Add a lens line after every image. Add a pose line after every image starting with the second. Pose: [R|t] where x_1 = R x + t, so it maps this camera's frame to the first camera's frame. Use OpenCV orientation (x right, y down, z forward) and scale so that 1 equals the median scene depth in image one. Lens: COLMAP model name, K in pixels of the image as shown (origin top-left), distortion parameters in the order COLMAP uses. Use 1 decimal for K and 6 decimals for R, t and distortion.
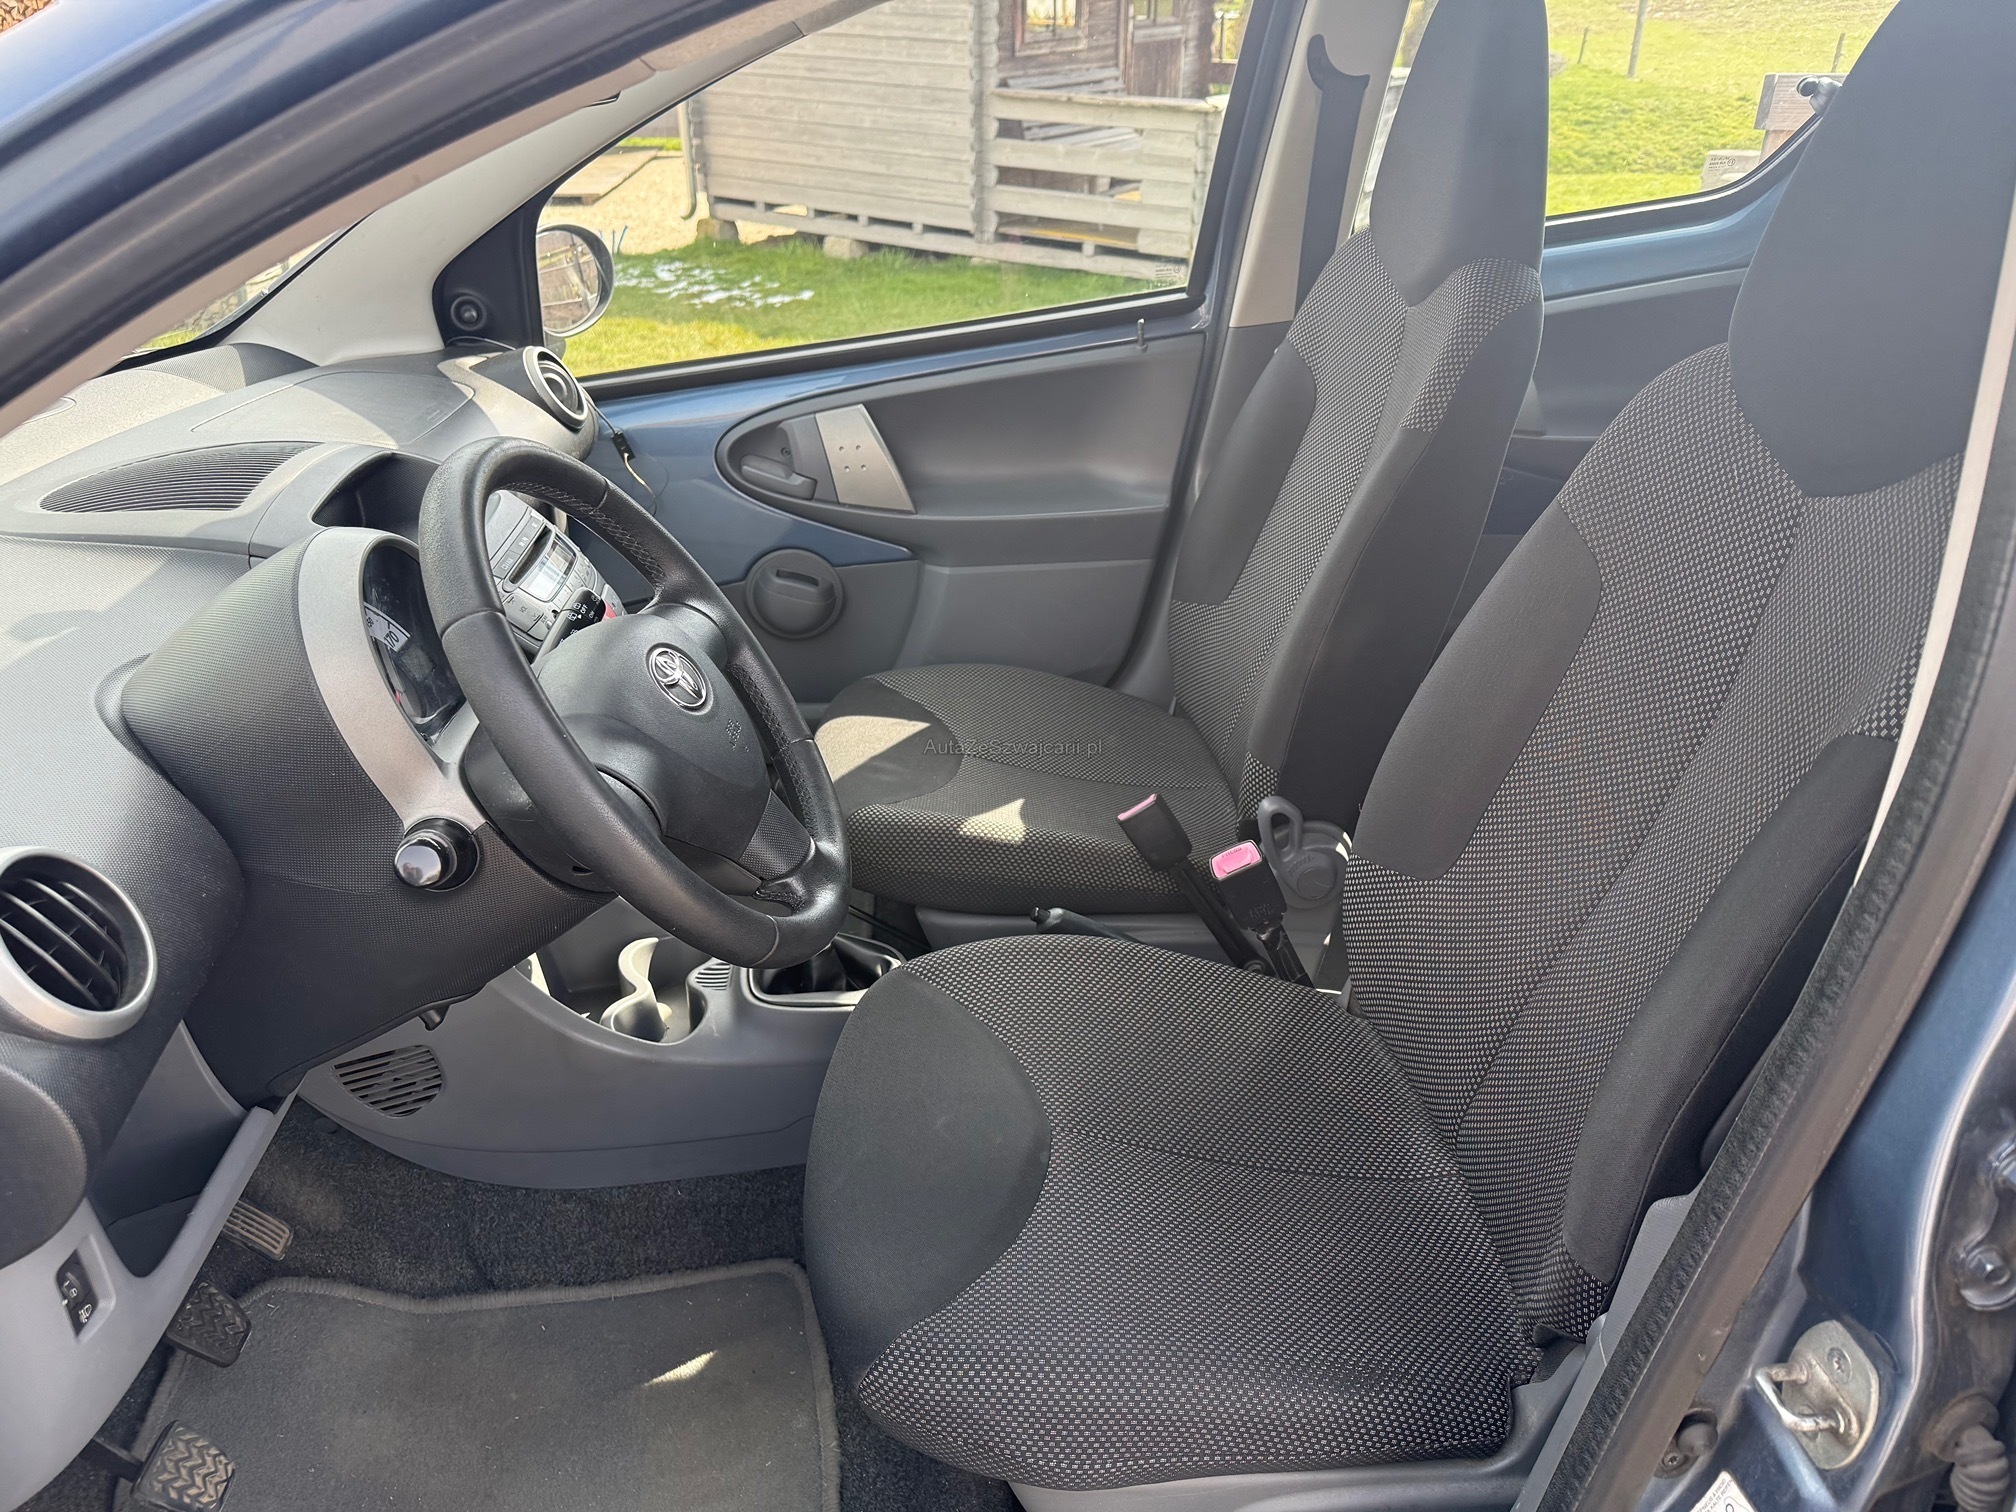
lens RADIAL K [[1438.2, 0, 1008.2], [0, 1438.2, 754.5], [0, 0, 1]] dist [-0.002294, -0.013675]
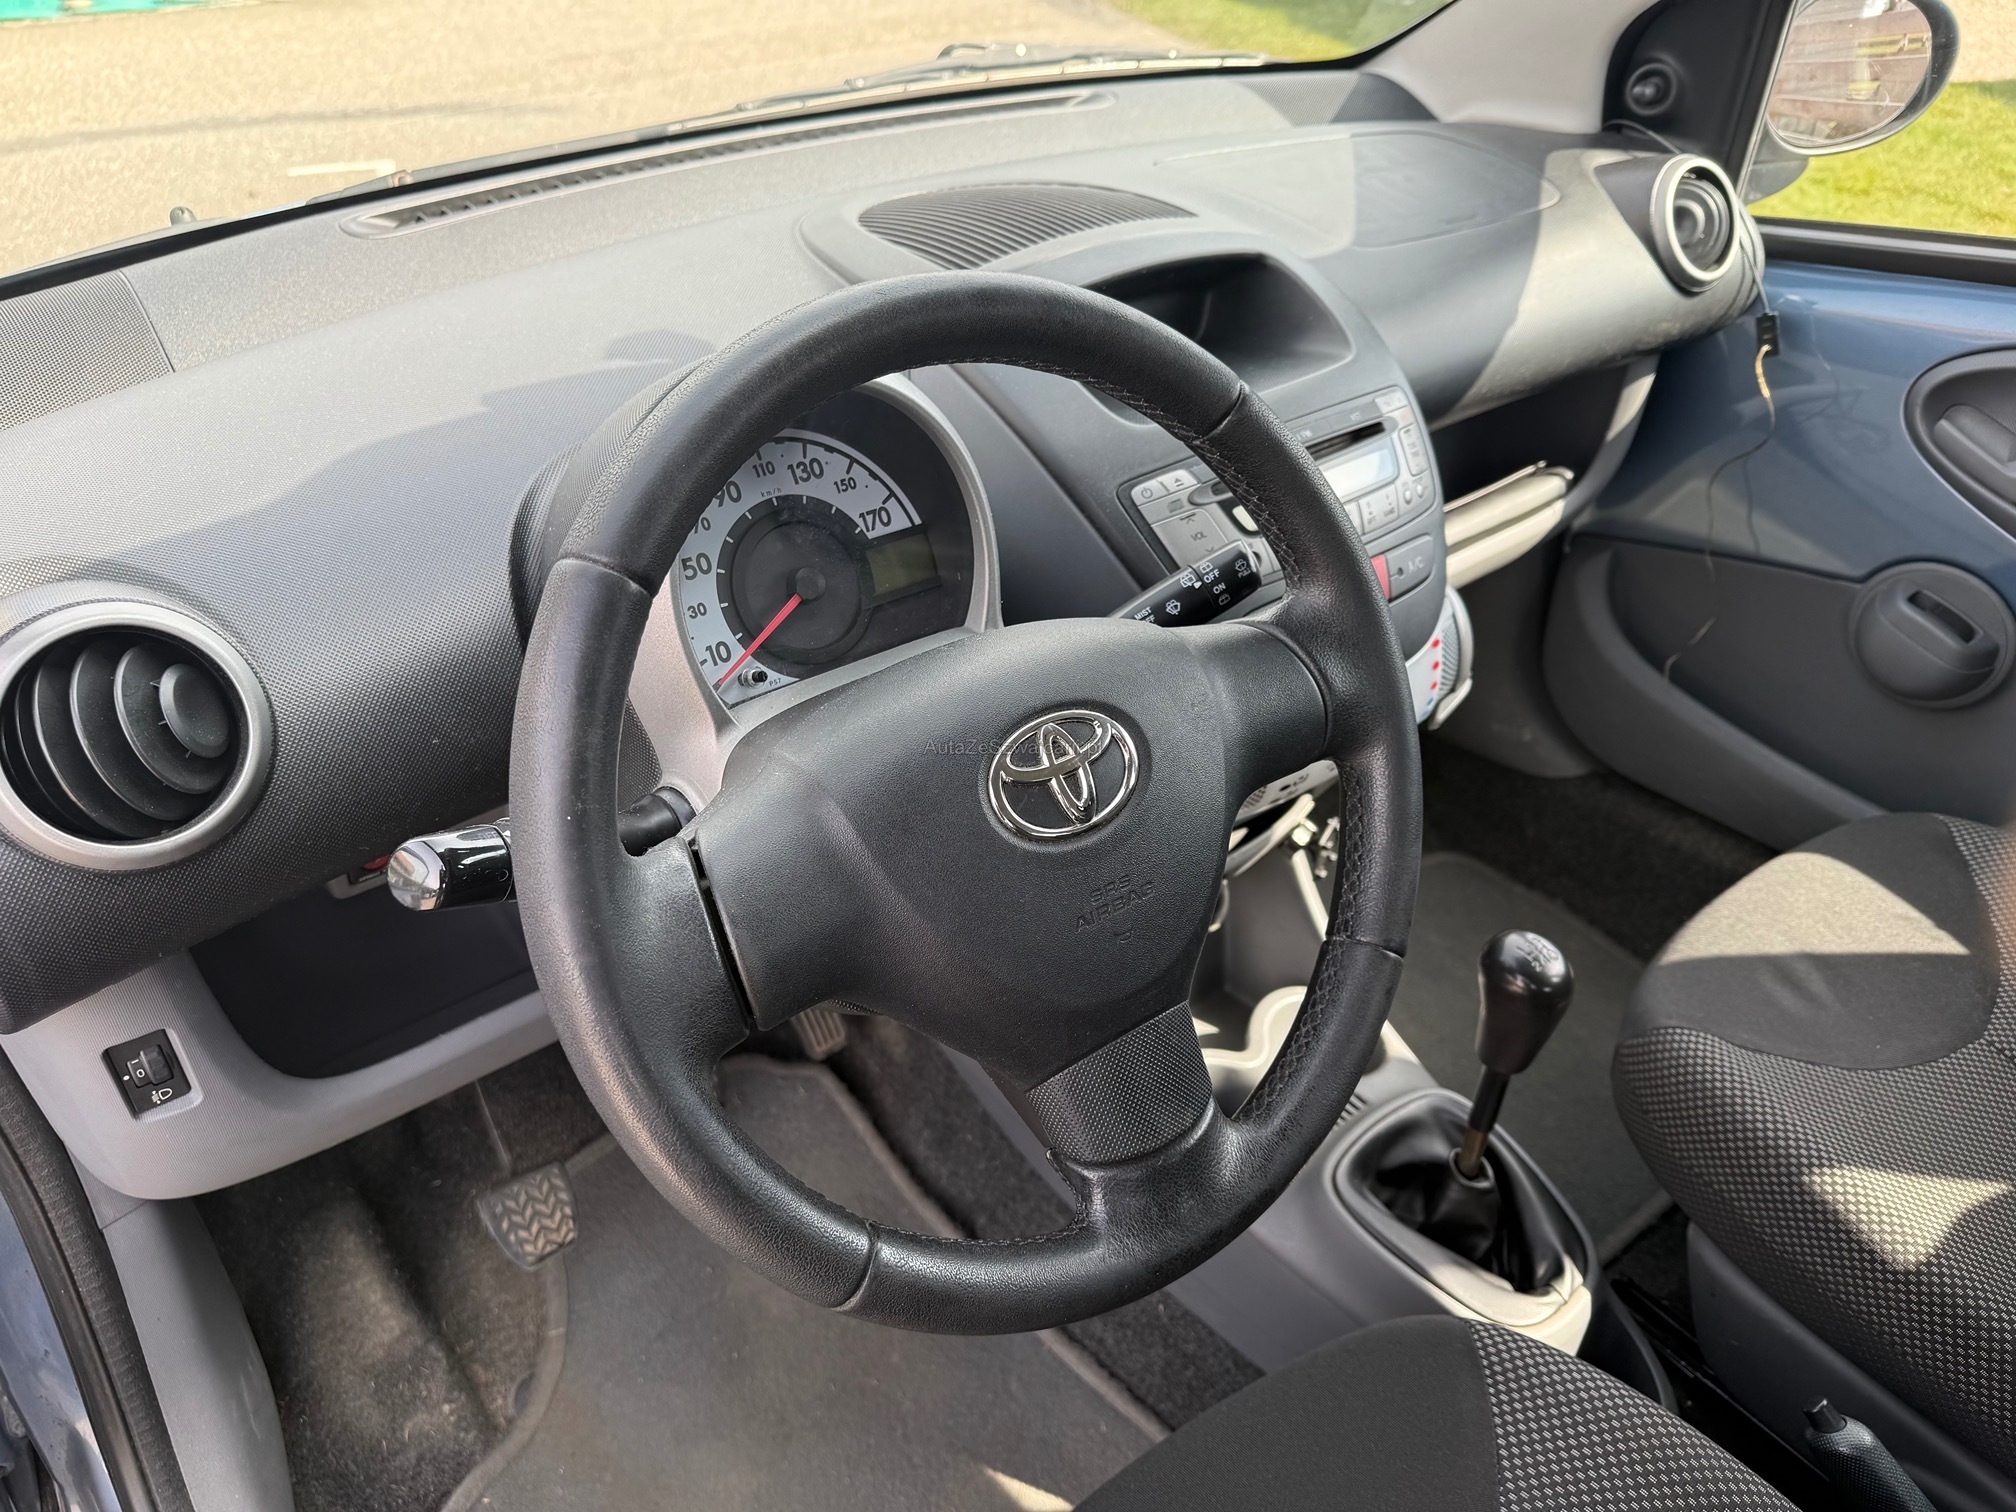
lens RADIAL K [[1438.2, 0, 1005.9], [0, 1438.2, 734.9], [0, 0, 1]] dist [-0.002294, -0.013675]
pose [[0.578852, 0.483775, -0.656423, 0.011211], [-0.388622, 0.871367, 0.299488, -0.023054], [0.716870, 0.081741, 0.692398, 0.060309]]
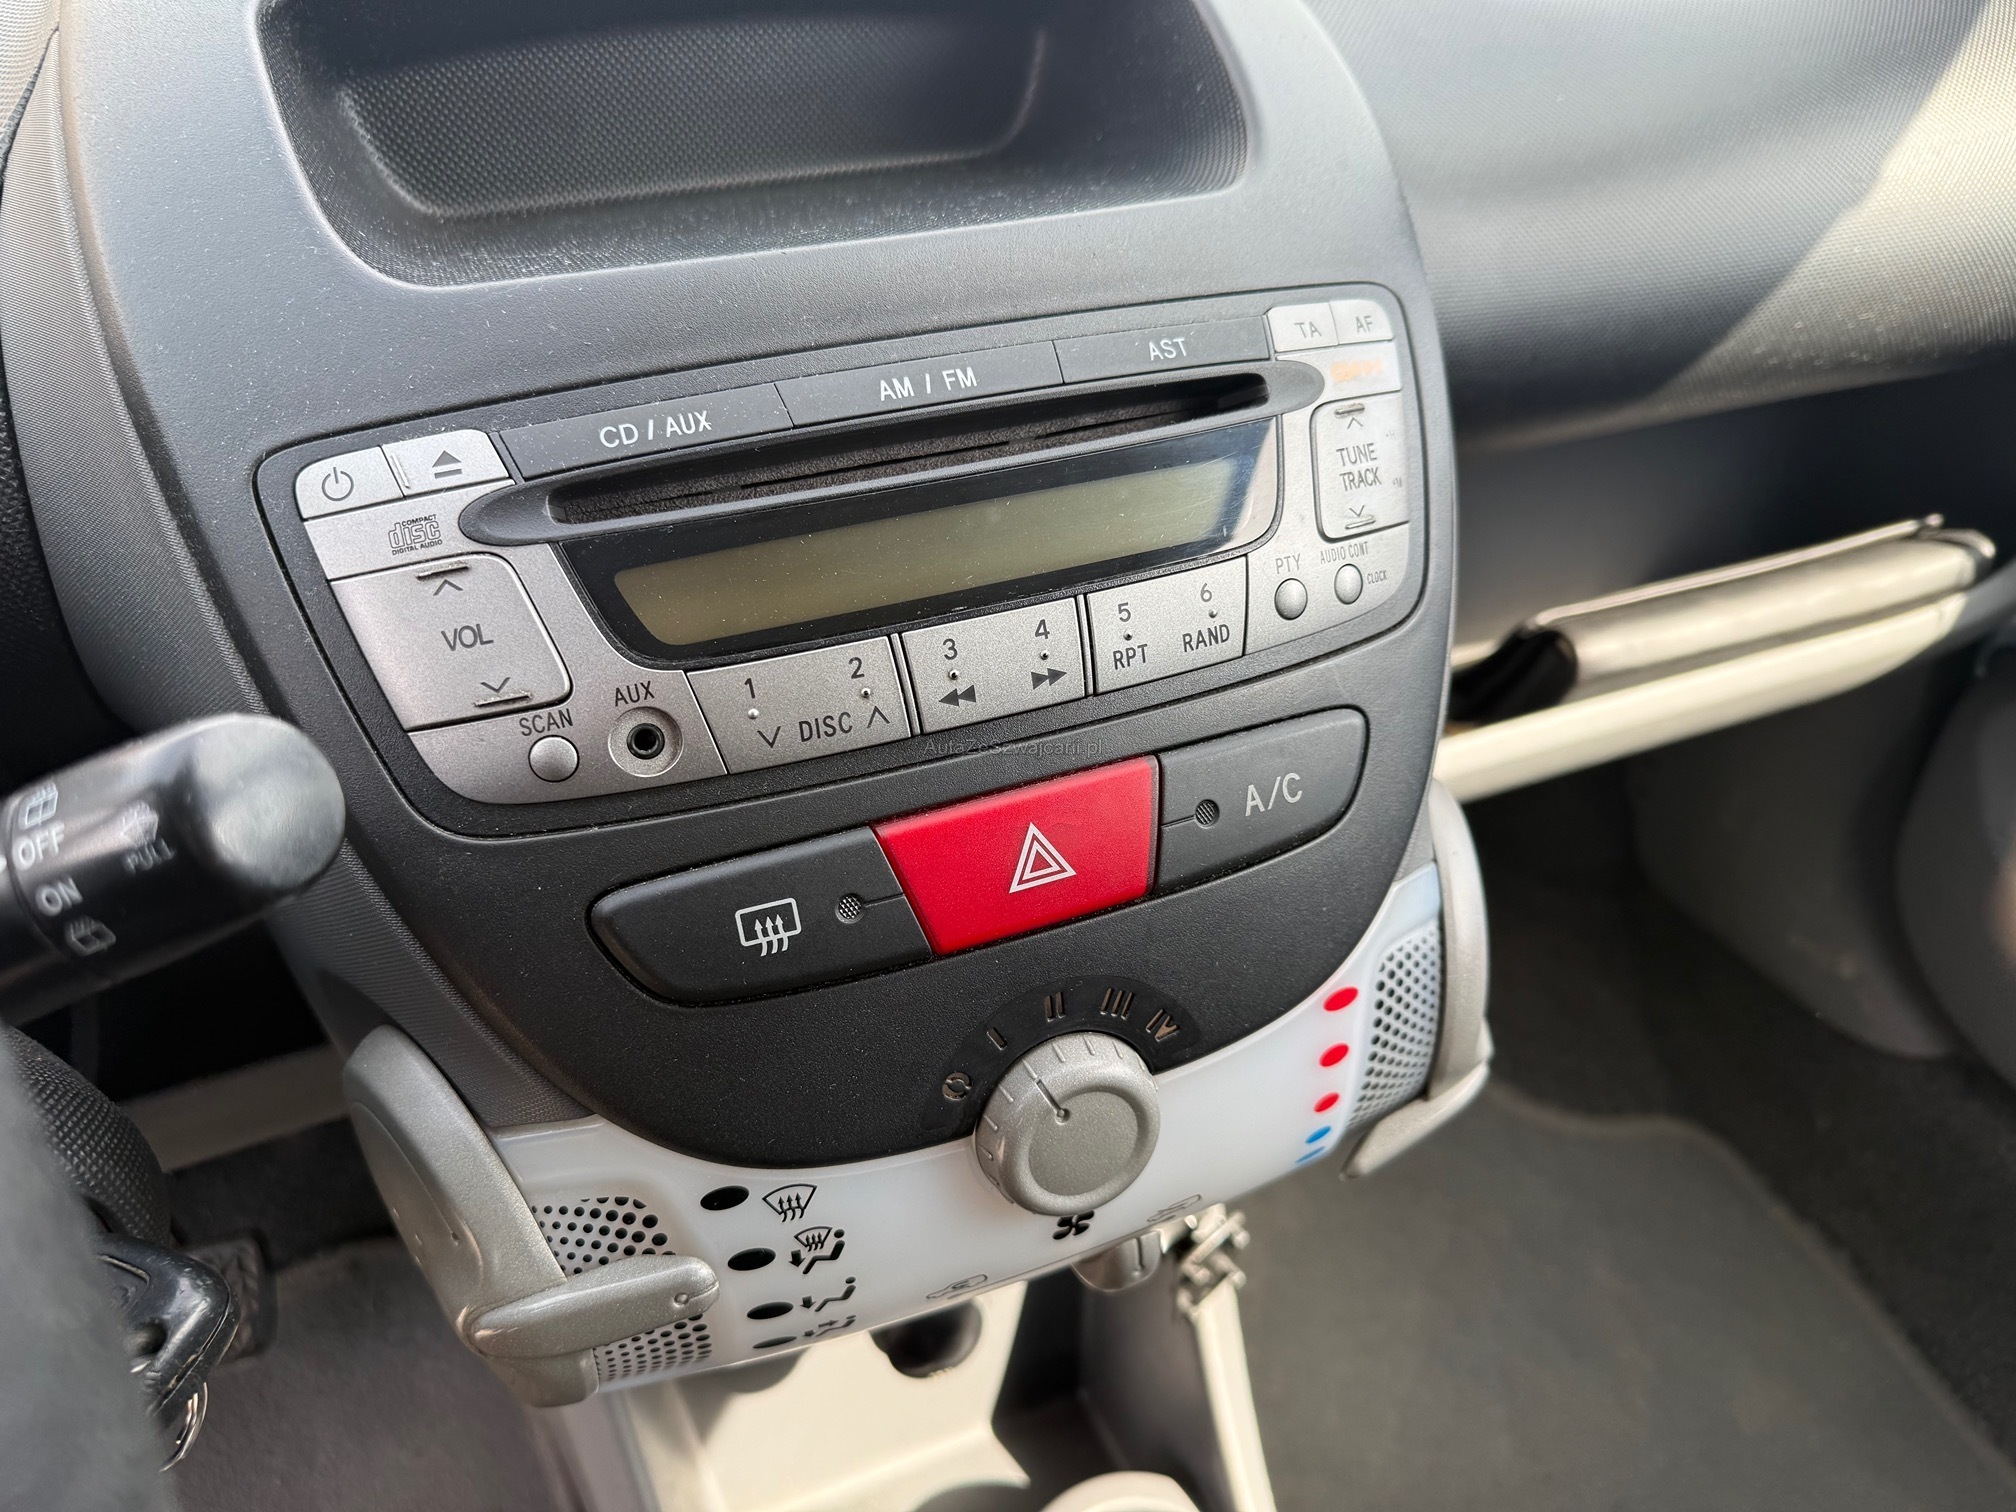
lens RADIAL K [[1438.2, 0, 1056.7], [0, 1438.2, 730.4], [0, 0, 1]] dist [-0.002294, -0.013675]
pose [[0.318261, 0.596897, -0.736494, -0.018774], [-0.446466, 0.779713, 0.438993, -0.028336], [0.836288, 0.189105, 0.514647, 0.122493]]
